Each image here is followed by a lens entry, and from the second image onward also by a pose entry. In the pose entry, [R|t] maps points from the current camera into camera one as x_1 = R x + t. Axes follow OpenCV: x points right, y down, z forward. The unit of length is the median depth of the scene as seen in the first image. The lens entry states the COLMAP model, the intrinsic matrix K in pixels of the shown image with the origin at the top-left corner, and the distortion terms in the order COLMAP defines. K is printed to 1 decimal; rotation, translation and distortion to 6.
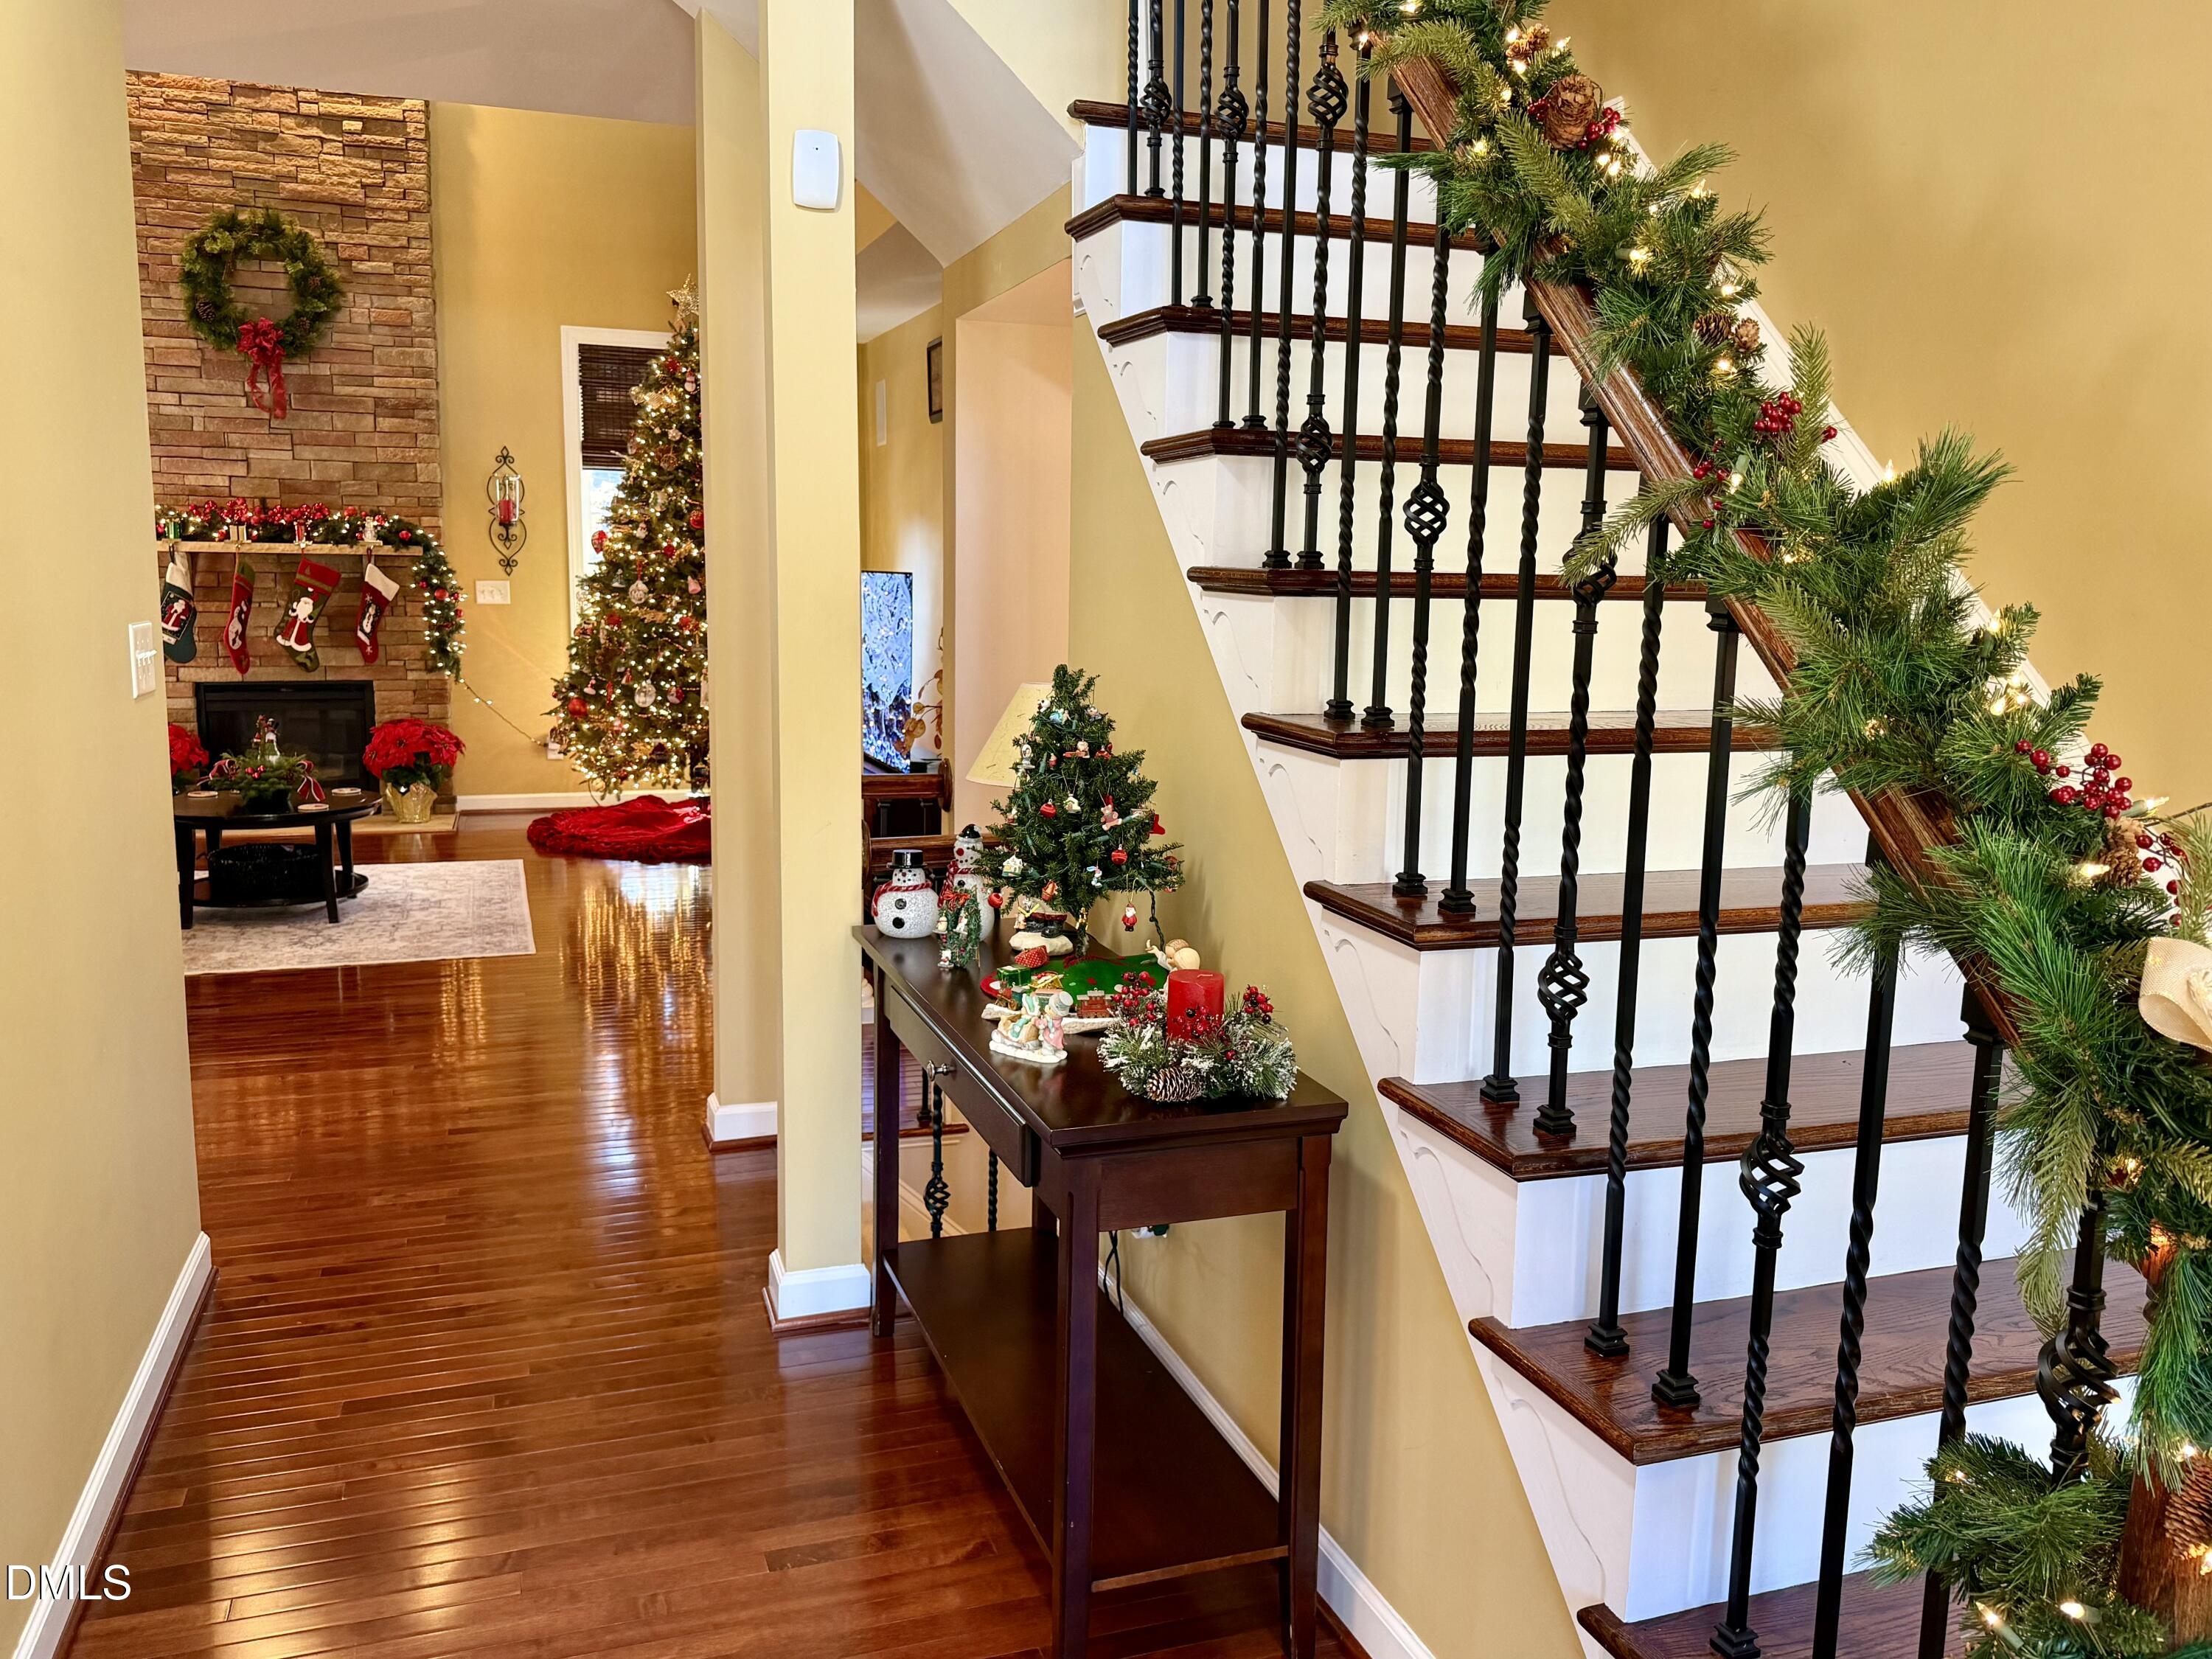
lens RADIAL K [[1721.5, 0, 1110.3], [0, 1721.5, 831.9], [0, 0, 1]] dist [-0.004769, -0.007748]
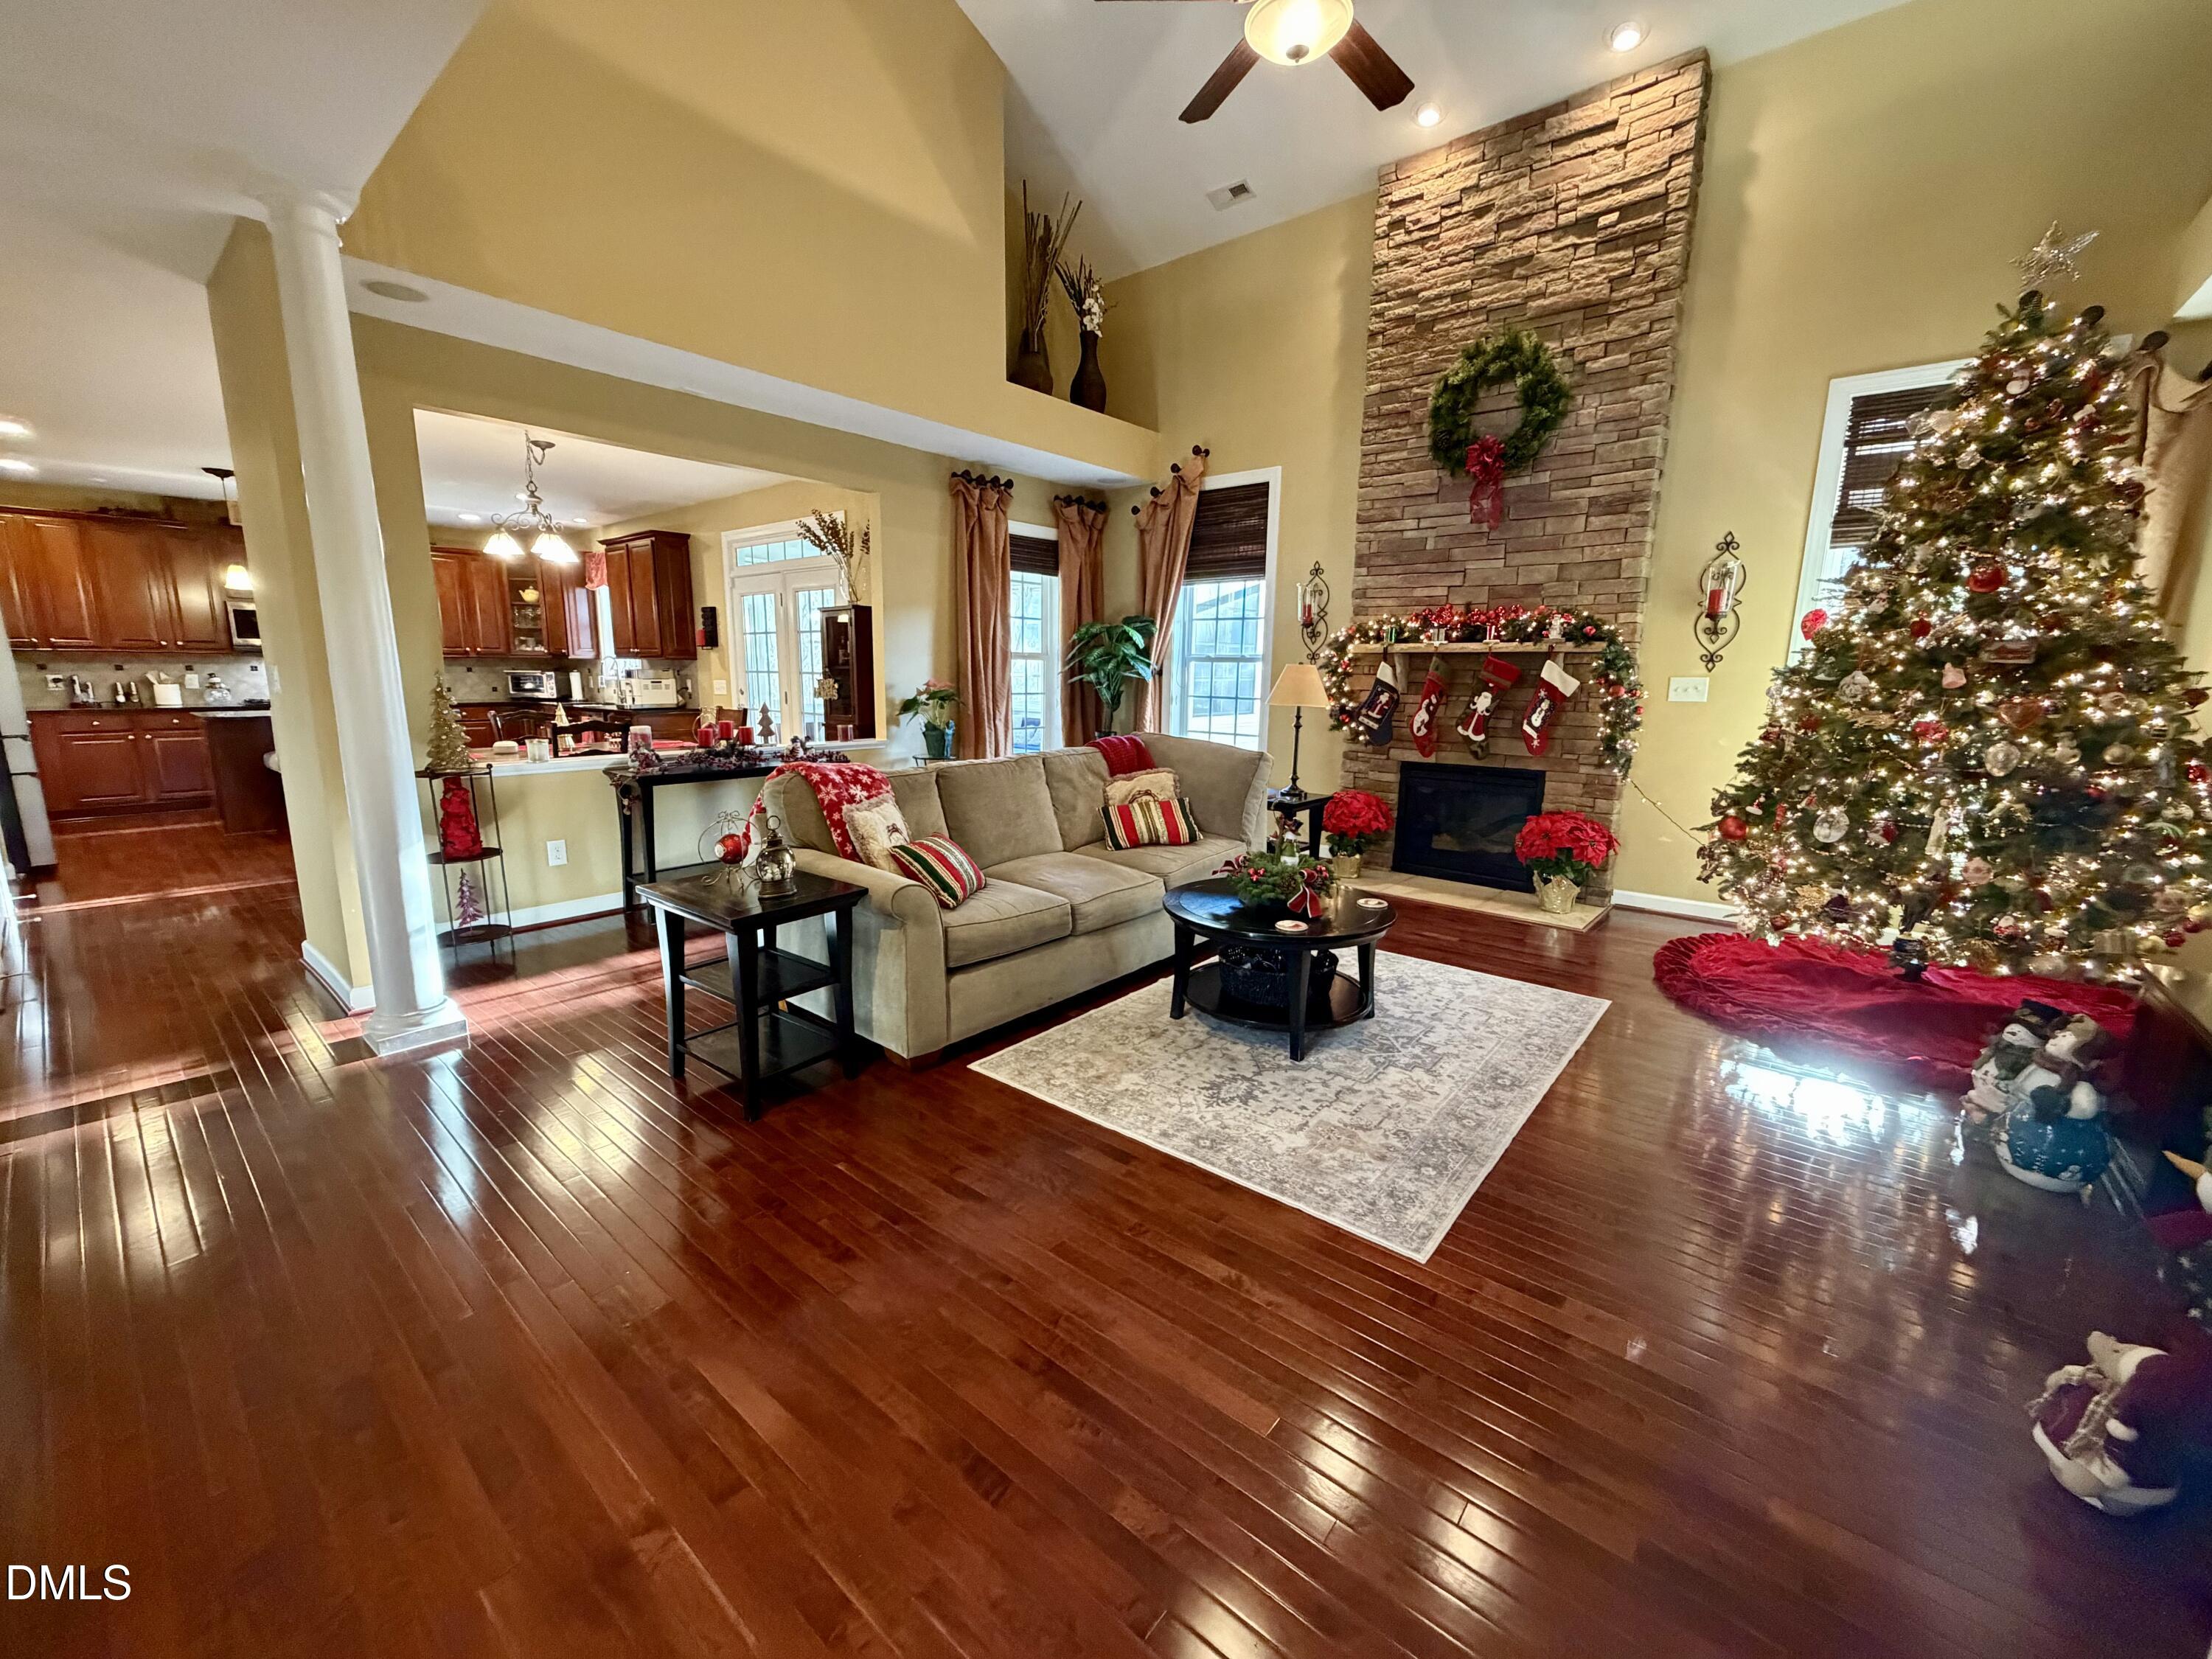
lens RADIAL K [[875.7, 0, 1106.3], [0, 875.7, 837.8], [0, 0, 1]] dist [-0.001218, 0.000650]
pose [[0.503781, 0.148204, -0.851023, -0.101059], [-0.134175, 0.986641, 0.092394, -0.063472], [0.853347, 0.067639, 0.516937, 0.508728]]
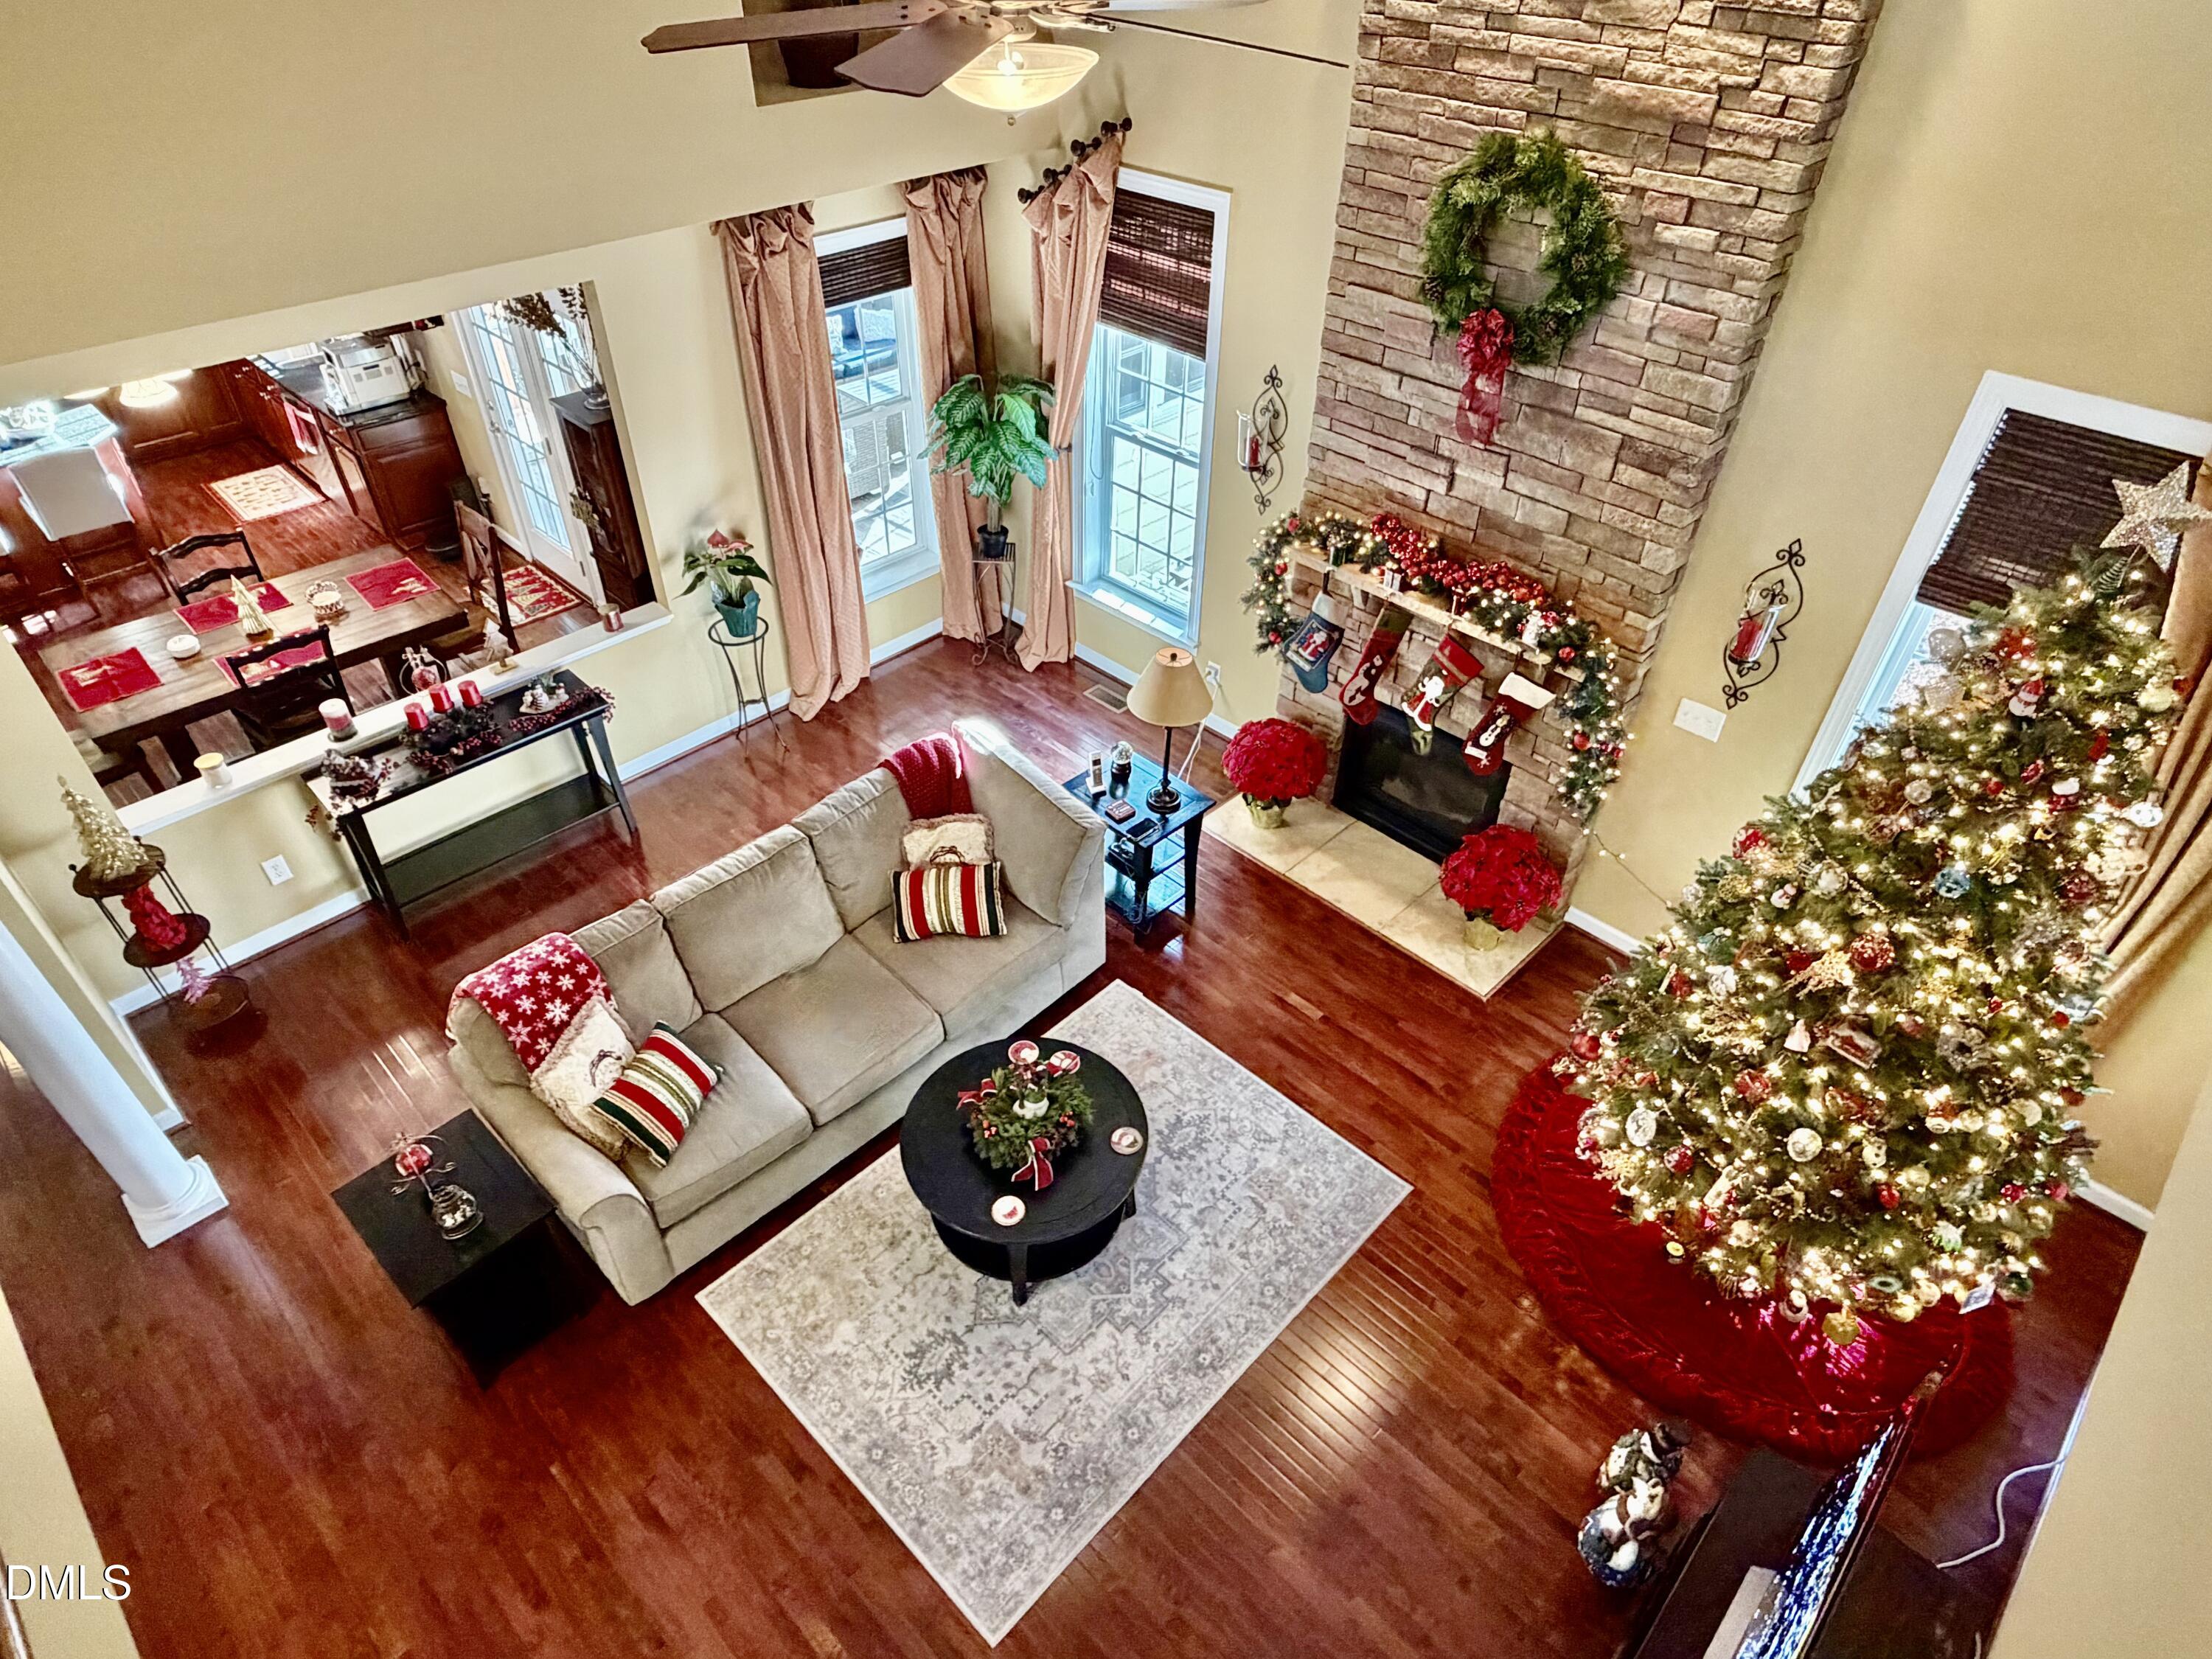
lens RADIAL K [[1253.7, 0, 1107.1], [0, 1253.7, 833.7], [0, 0, 1]] dist [-0.000037, -0.000511]
pose [[0.435663, 0.566737, -0.699291, -0.086354], [-0.143432, 0.810678, 0.567651, -0.383658], [0.888609, -0.147004, 0.434471, 0.596279]]
